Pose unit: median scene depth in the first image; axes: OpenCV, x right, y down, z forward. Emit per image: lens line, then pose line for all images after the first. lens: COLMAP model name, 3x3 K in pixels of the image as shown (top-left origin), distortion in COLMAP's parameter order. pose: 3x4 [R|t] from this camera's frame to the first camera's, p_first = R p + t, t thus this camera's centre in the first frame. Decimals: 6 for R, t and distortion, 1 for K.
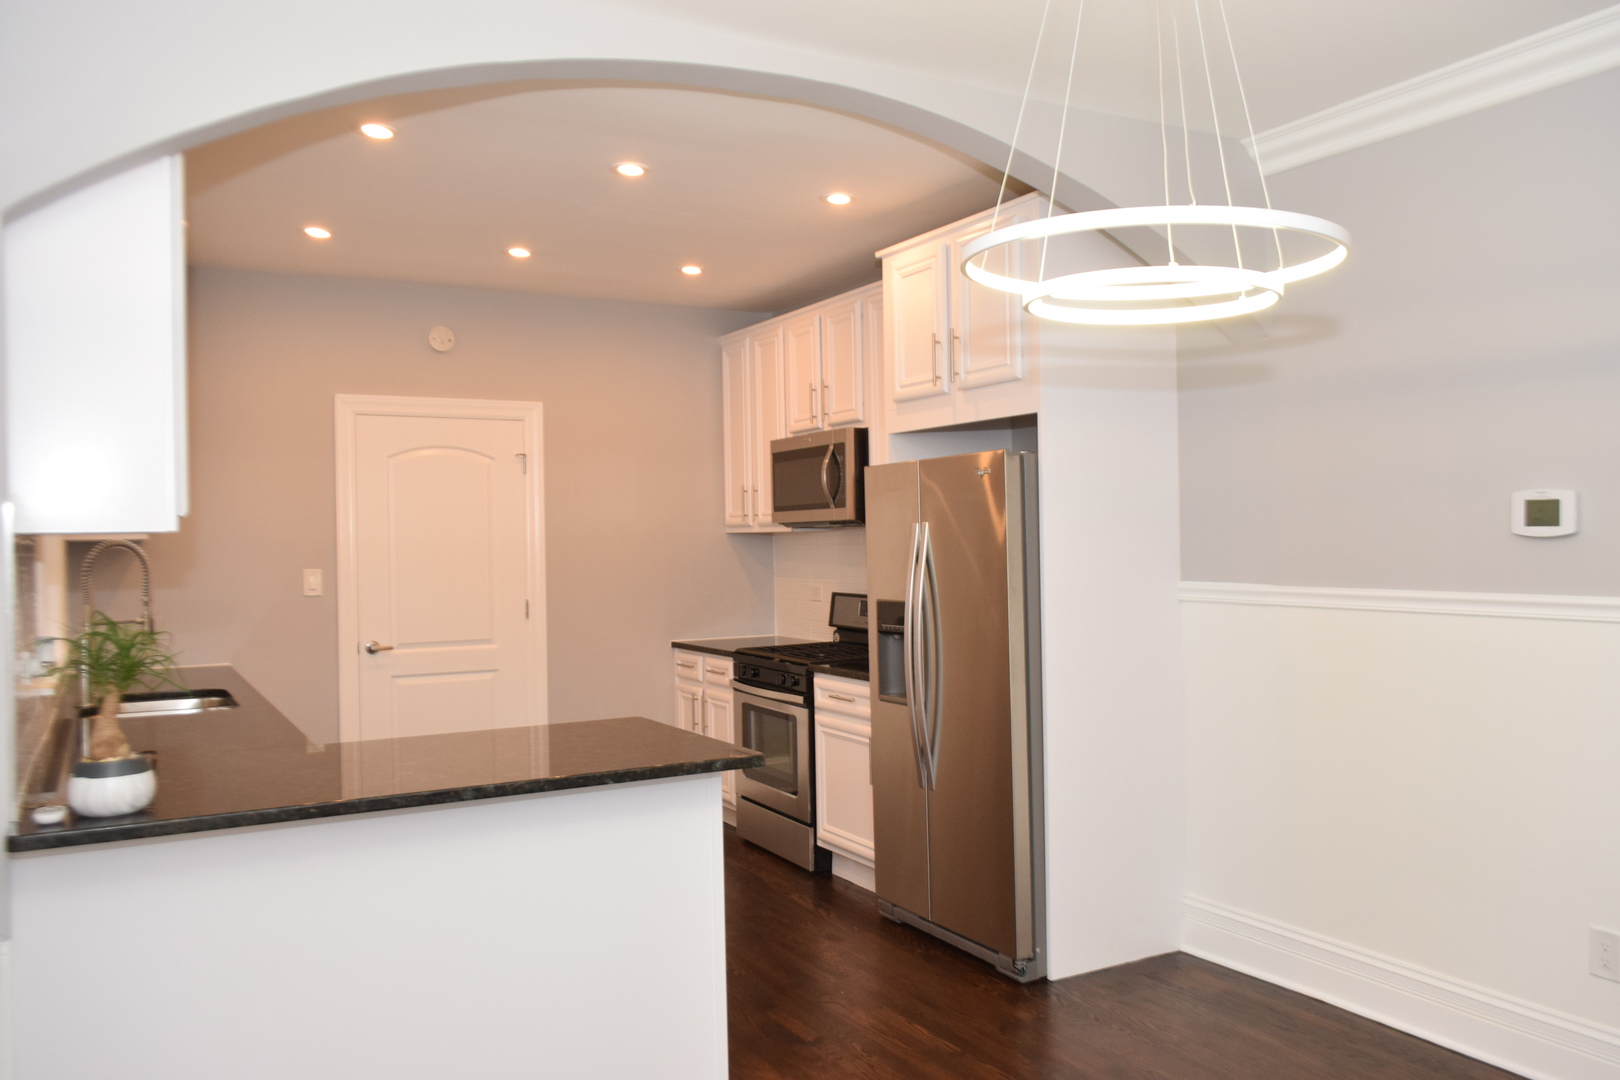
lens RADIAL K [[1244.6, 0, 836.2], [0, 1244.6, 537.1], [0, 0, 1]] dist [-0.003928, -0.000516]
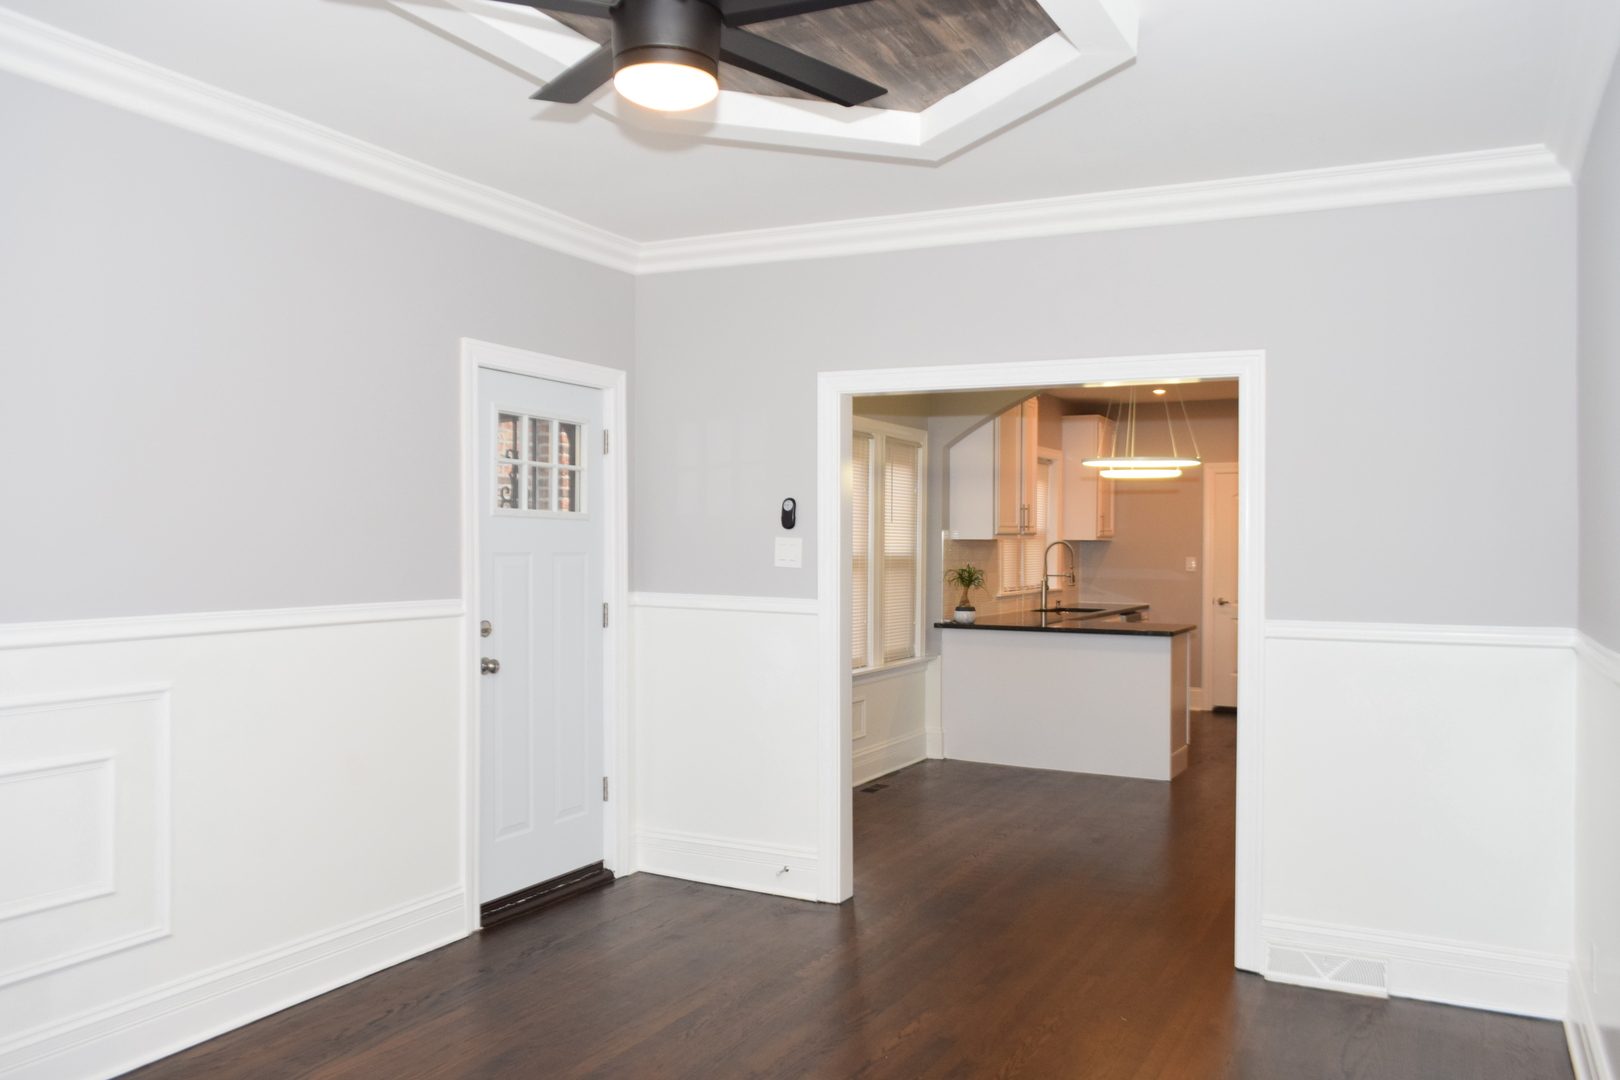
lens RADIAL K [[1269.7, 0, 810.0], [0, 1269.7, 540.0], [0, 0, 1]] dist [0.004019, 0.003563]
pose [[0.541191, 0.020342, -0.840653, 0.872912], [-0.013296, 0.999789, 0.015634, -0.022948], [0.840794, 0.002717, 0.541348, -0.520477]]
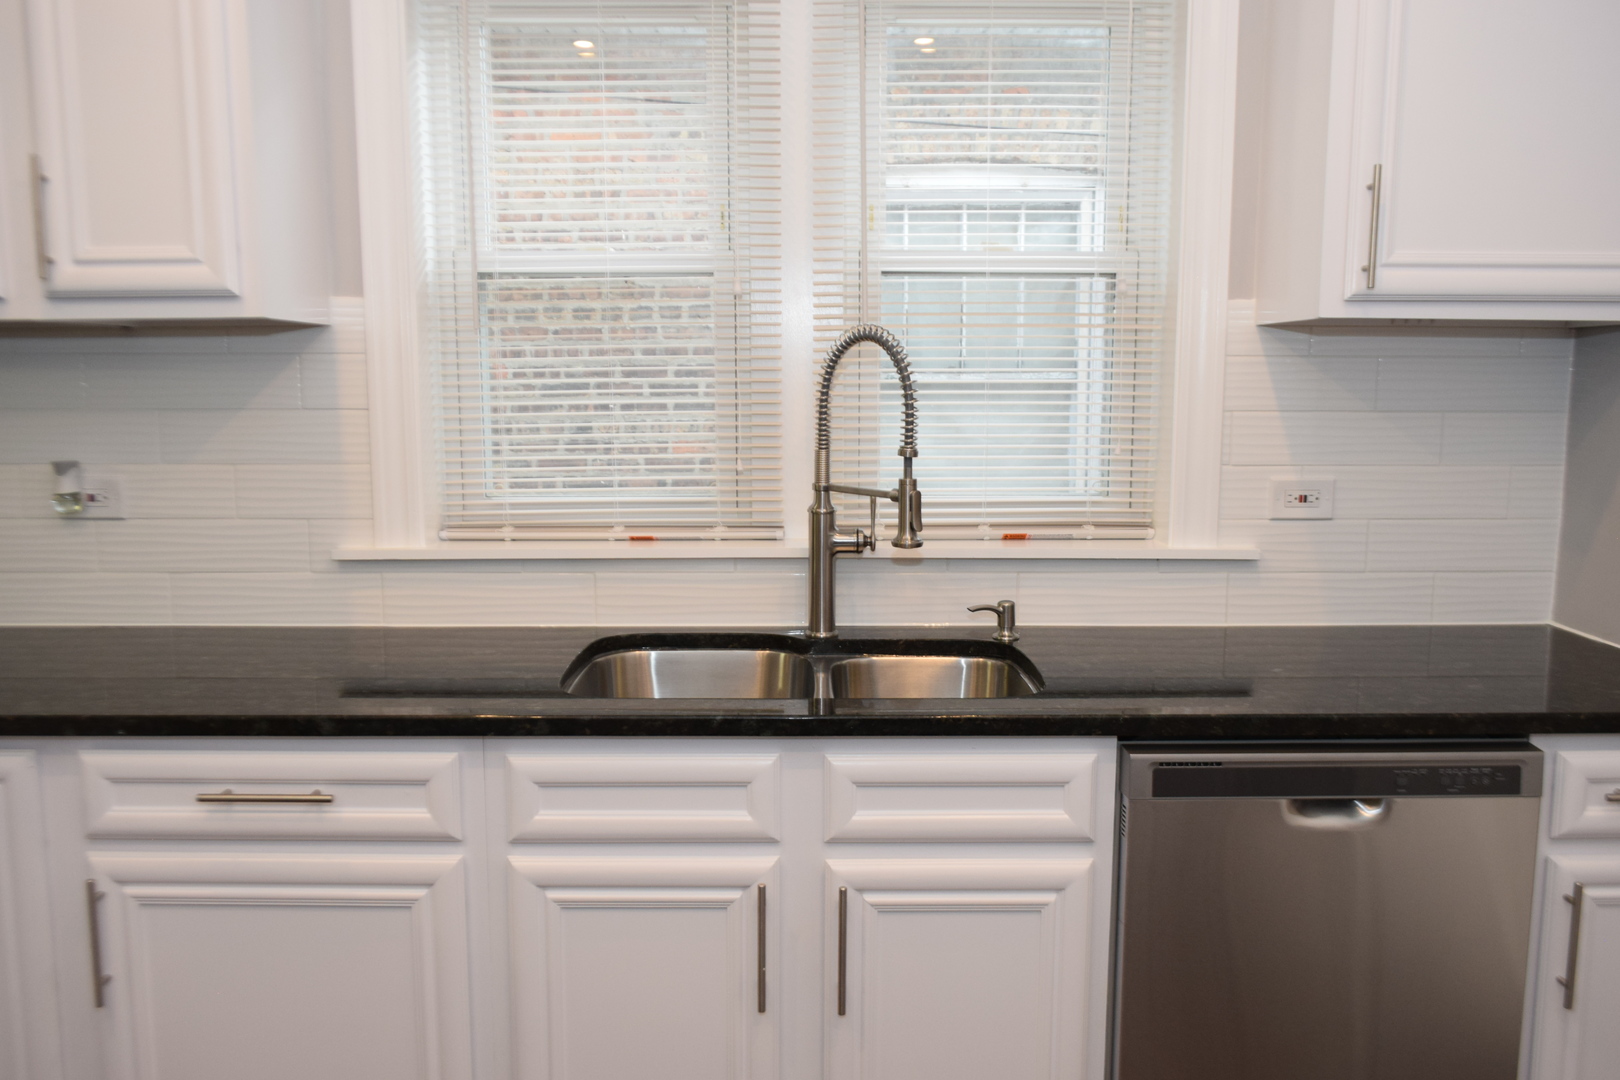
lens RADIAL K [[1320.7, 0, 810.0], [0, 1320.7, 540.0], [0, 0, 1]] dist [-0.009525, 0.004707]
pose [[-0.499136, 0.132179, -0.856383, -0.078552], [0.015966, 0.989533, 0.143424, 0.007468], [0.866377, 0.057915, -0.496022, 0.901548]]
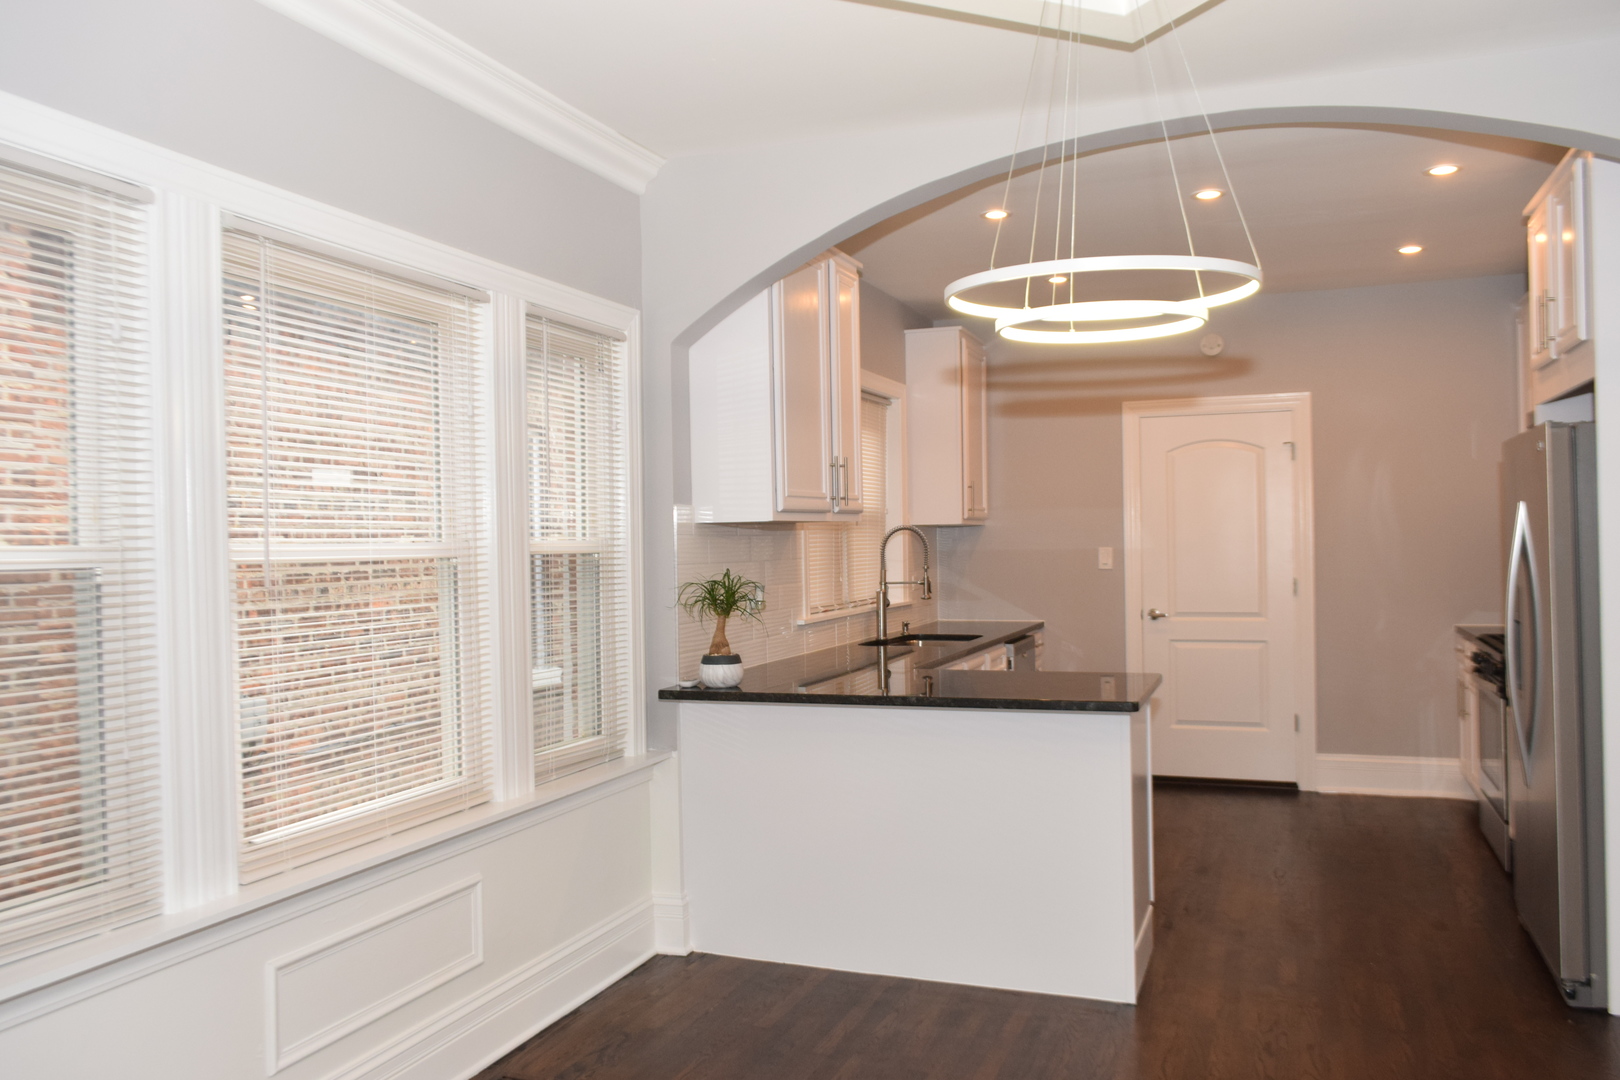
lens RADIAL K [[1269.7, 0, 810.0], [0, 1269.7, 540.0], [0, 0, 1]] dist [0.004019, 0.003563]
pose [[0.634085, 0.004877, -0.773248, 0.355658], [0.010826, 0.999826, 0.015184, -0.003640], [0.773187, -0.017999, 0.633922, -0.015224]]
